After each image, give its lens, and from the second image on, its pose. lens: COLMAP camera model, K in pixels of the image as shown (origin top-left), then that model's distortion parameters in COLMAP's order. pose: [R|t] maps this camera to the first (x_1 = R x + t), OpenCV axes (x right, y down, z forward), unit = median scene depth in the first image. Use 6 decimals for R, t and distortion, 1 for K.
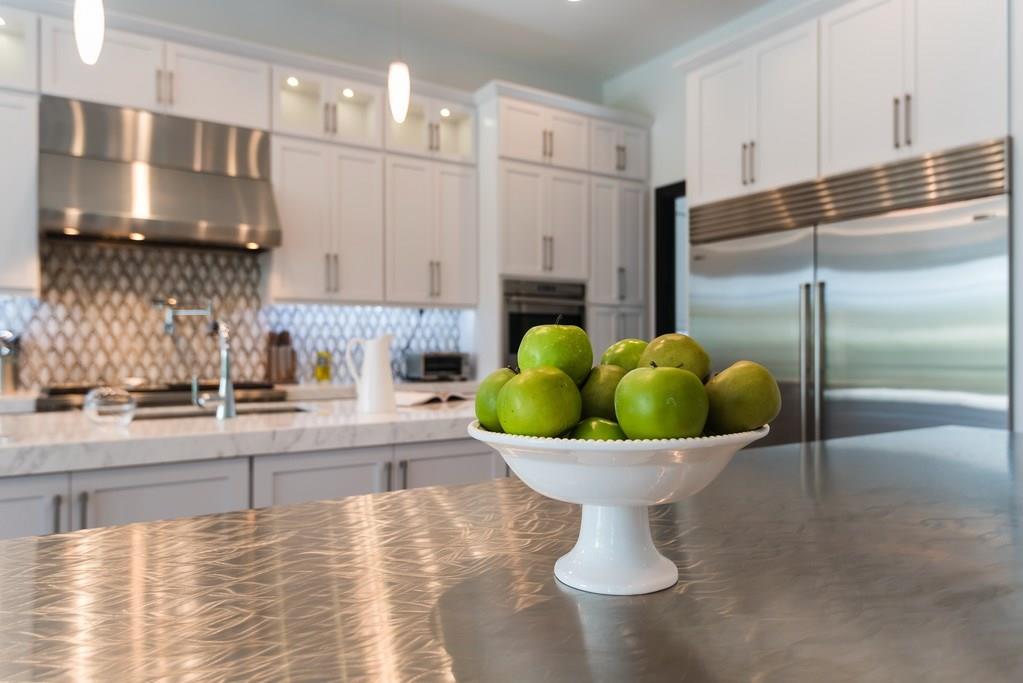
lens RADIAL K [[700.8, 0, 511.5], [0, 700.8, 341.5], [0, 0, 1]] dist [0.005575, 0.002234]
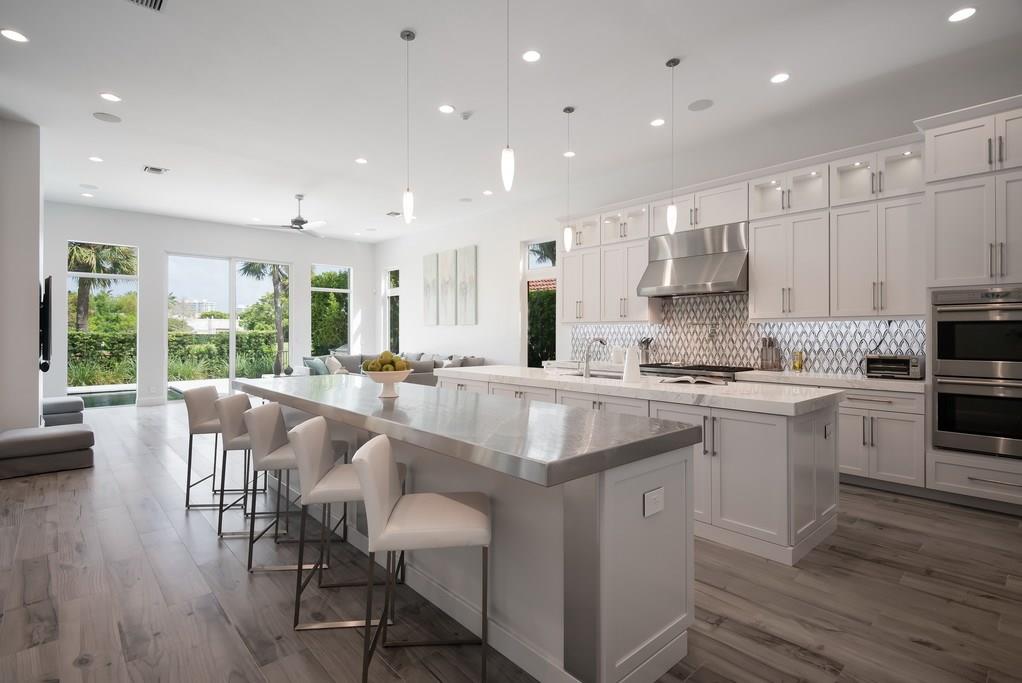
lens RADIAL K [[497.9, 0, 514.9], [0, 497.9, 331.9], [0, 0, 1]] dist [-0.002986, -0.000653]
pose [[0.158769, -0.003815, -0.987308, 0.723691], [0.004014, 0.999987, -0.003218, -0.027330], [0.987308, -0.003452, 0.158783, 0.238963]]
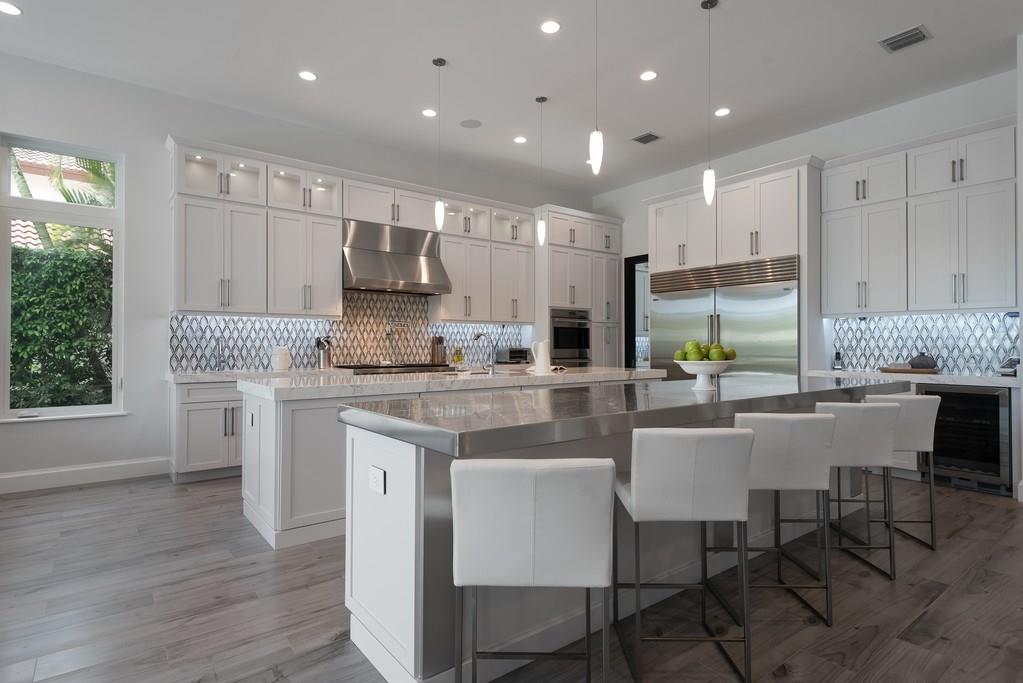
lens RADIAL K [[551.3, 0, 517.3], [0, 551.3, 340.3], [0, 0, 1]] dist [0.037810, 0.000009]
pose [[0.994758, 0.002290, 0.102229, -0.274574], [-0.002284, 0.999997, -0.000176, -0.005326], [-0.102229, -0.000058, 0.994761, -0.500389]]
